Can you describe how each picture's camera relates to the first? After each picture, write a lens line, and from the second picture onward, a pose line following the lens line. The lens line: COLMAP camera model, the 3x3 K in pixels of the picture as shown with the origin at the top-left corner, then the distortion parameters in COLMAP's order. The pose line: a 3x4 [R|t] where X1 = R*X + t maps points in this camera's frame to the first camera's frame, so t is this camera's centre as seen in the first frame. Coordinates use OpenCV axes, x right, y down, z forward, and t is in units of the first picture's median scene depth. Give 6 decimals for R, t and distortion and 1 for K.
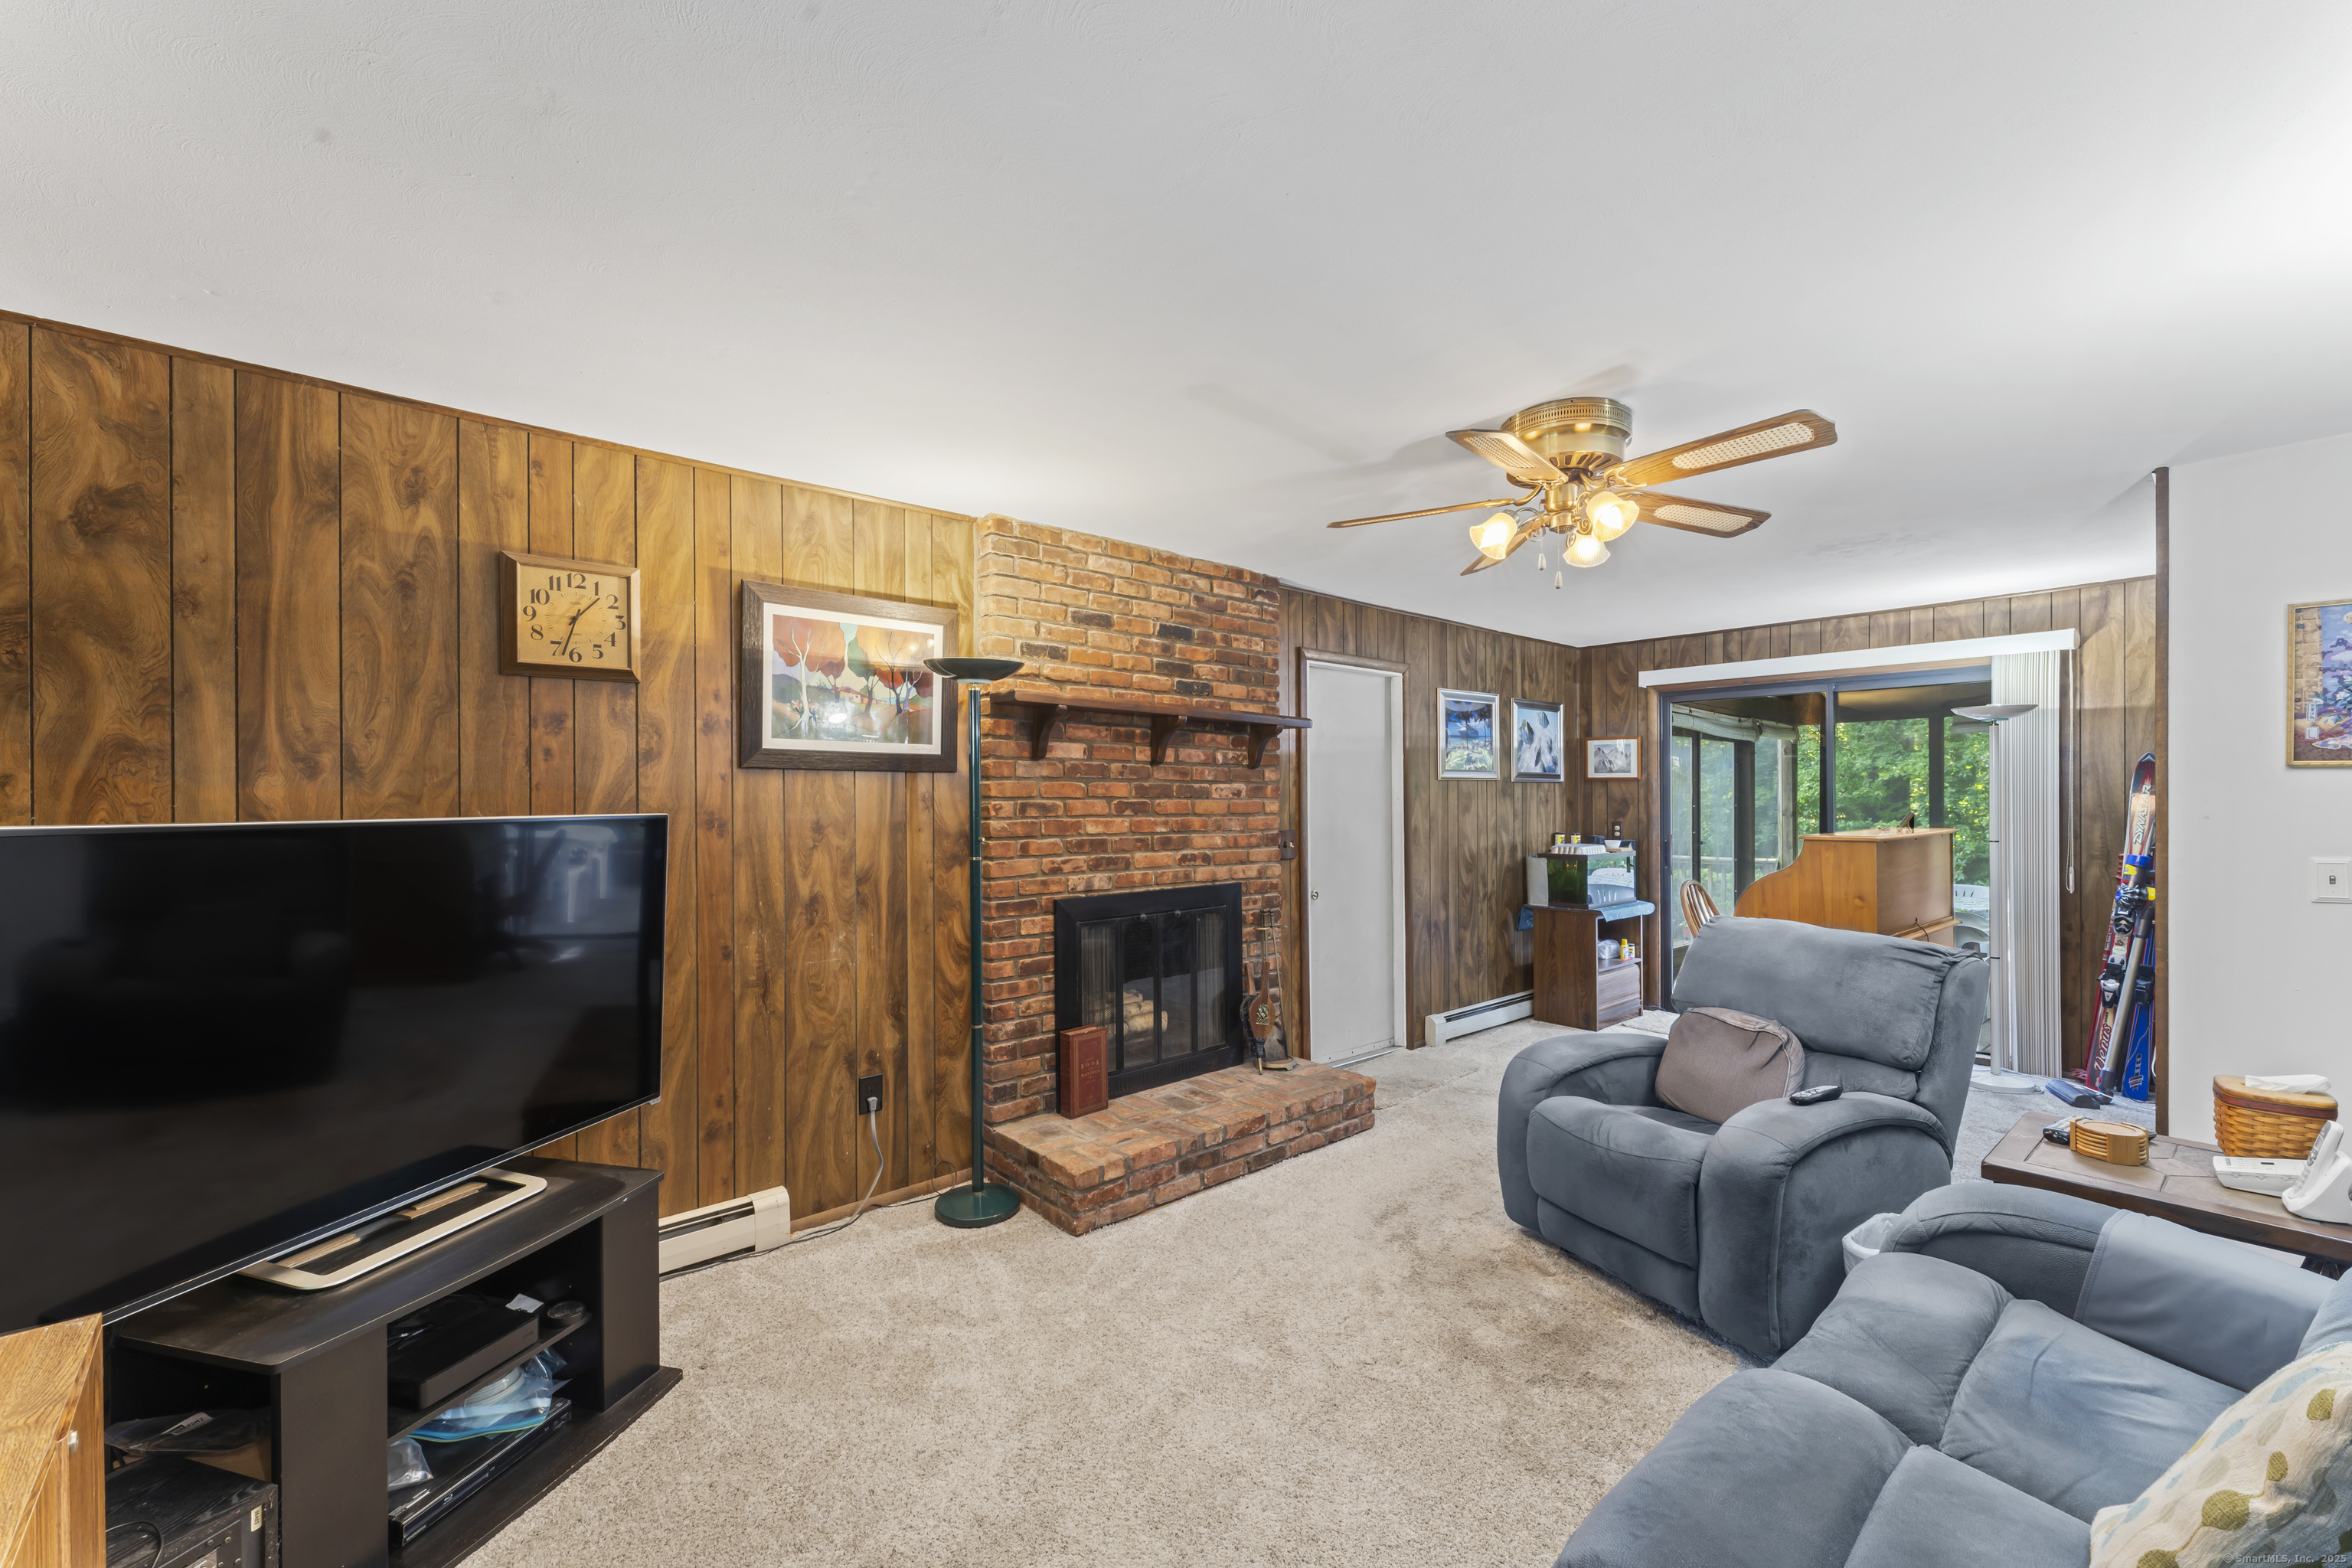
lens RADIAL K [[945.4, 0, 1184.4], [0, 945.4, 796.3], [0, 0, 1]] dist [-0.001217, -0.000184]
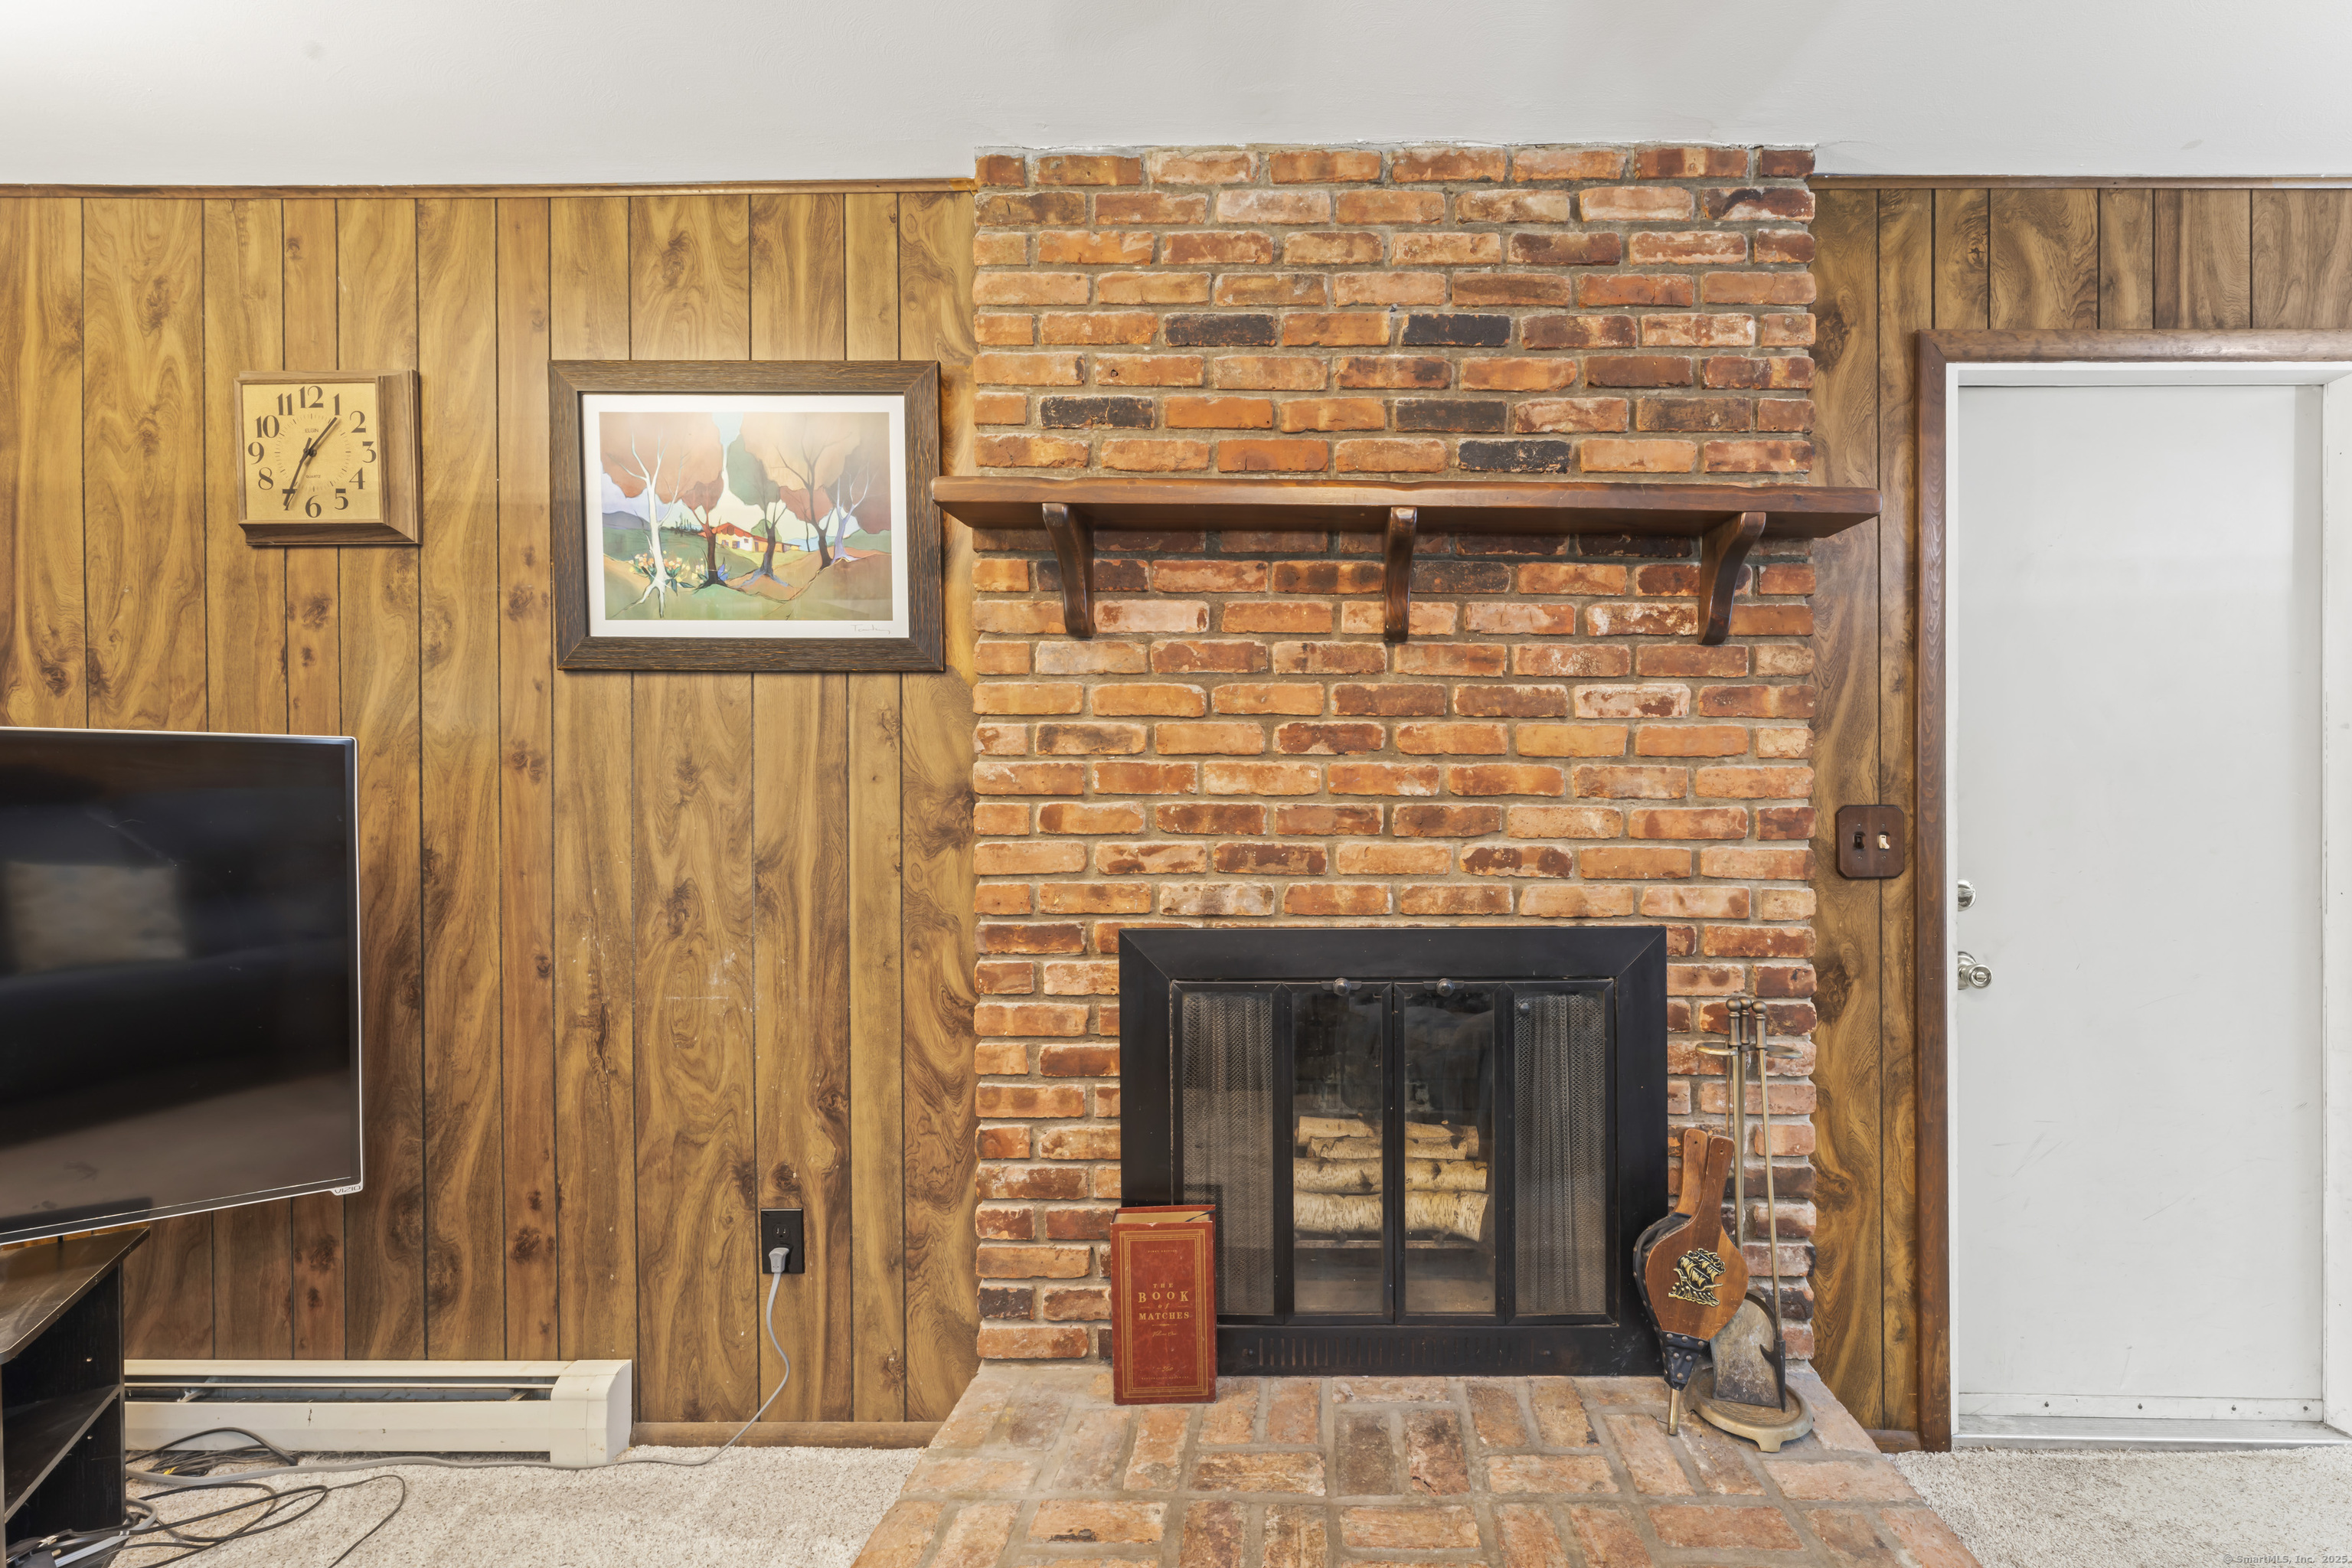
lens RADIAL K [[1062.1, 0, 1176.9], [0, 1062.1, 795.4], [0, 0, 1]] dist [-0.000686, 0.000502]
pose [[0.746500, 0.008628, -0.665330, 0.237354], [-0.001079, 0.999930, 0.011756, 0.034764], [0.665385, -0.008058, 0.746457, 0.605164]]
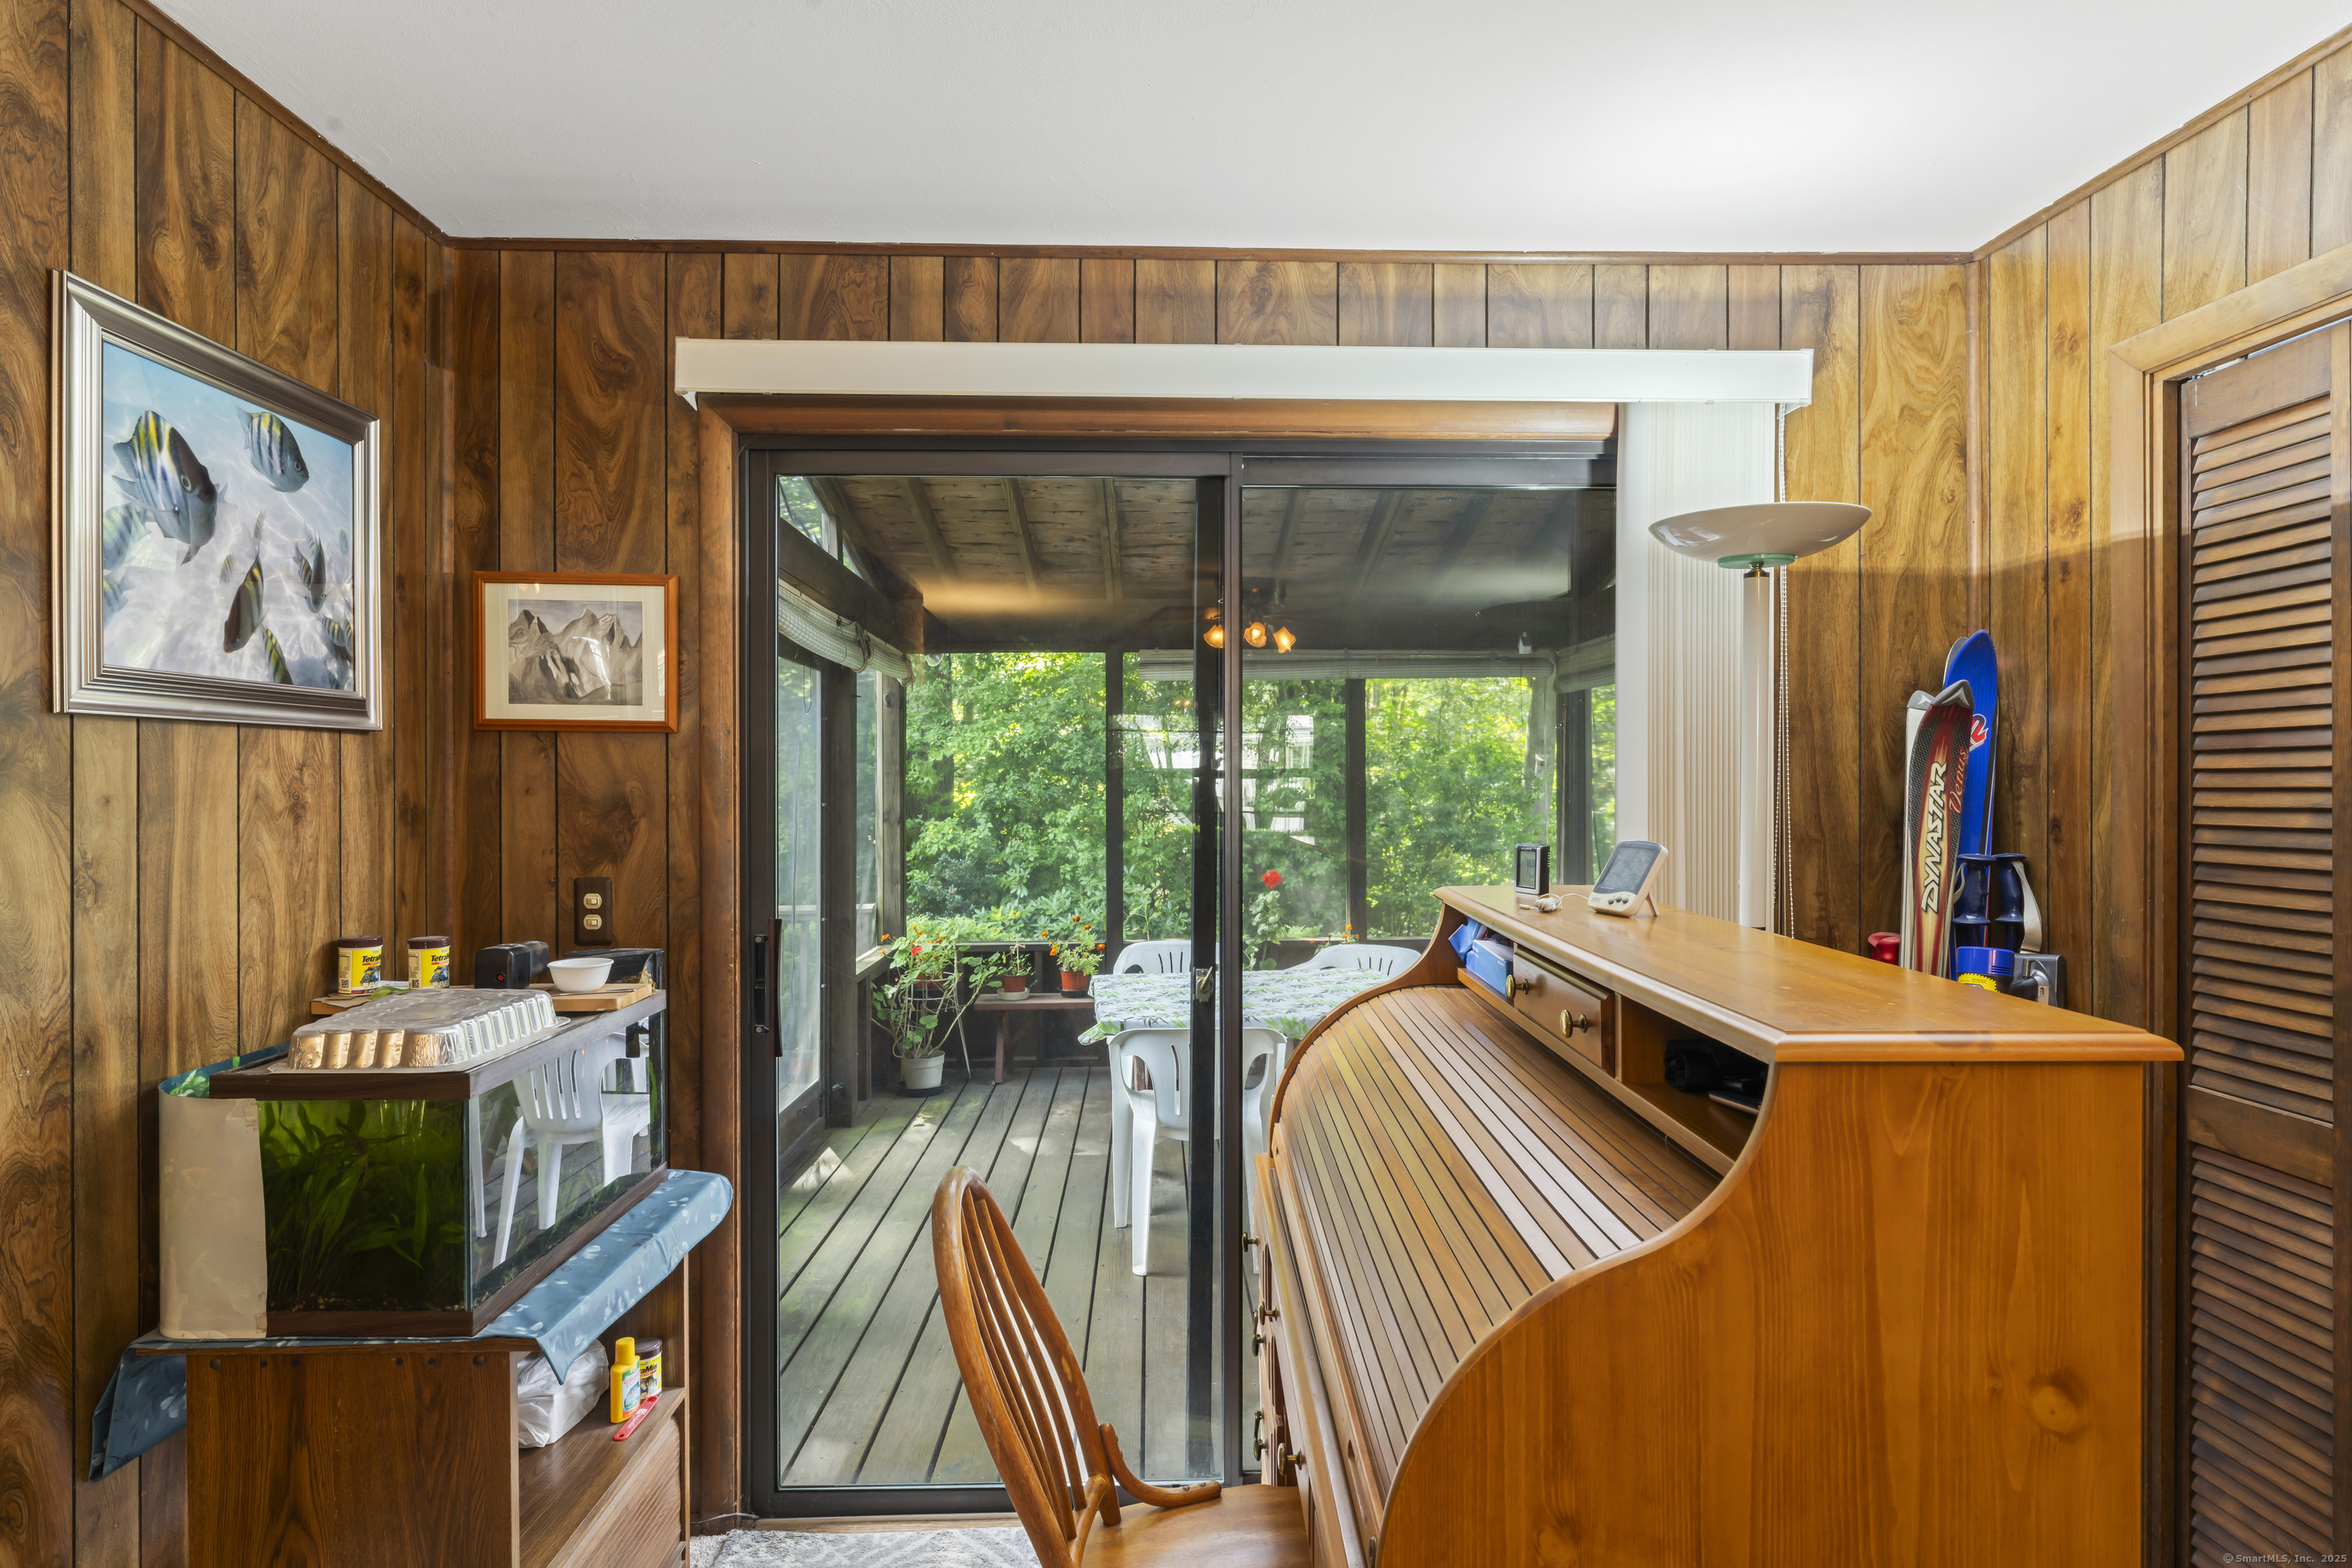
lens RADIAL K [[1274.8, 0, 1171.9], [0, 1274.8, 786.0], [0, 0, 1]] dist [-0.002029, 0.000418]
pose [[0.635941, 0.000099, 0.771738, 0.509945], [-0.002321, 0.999996, 0.001785, -0.003097], [-0.771734, -0.002926, 0.635938, 1.160607]]
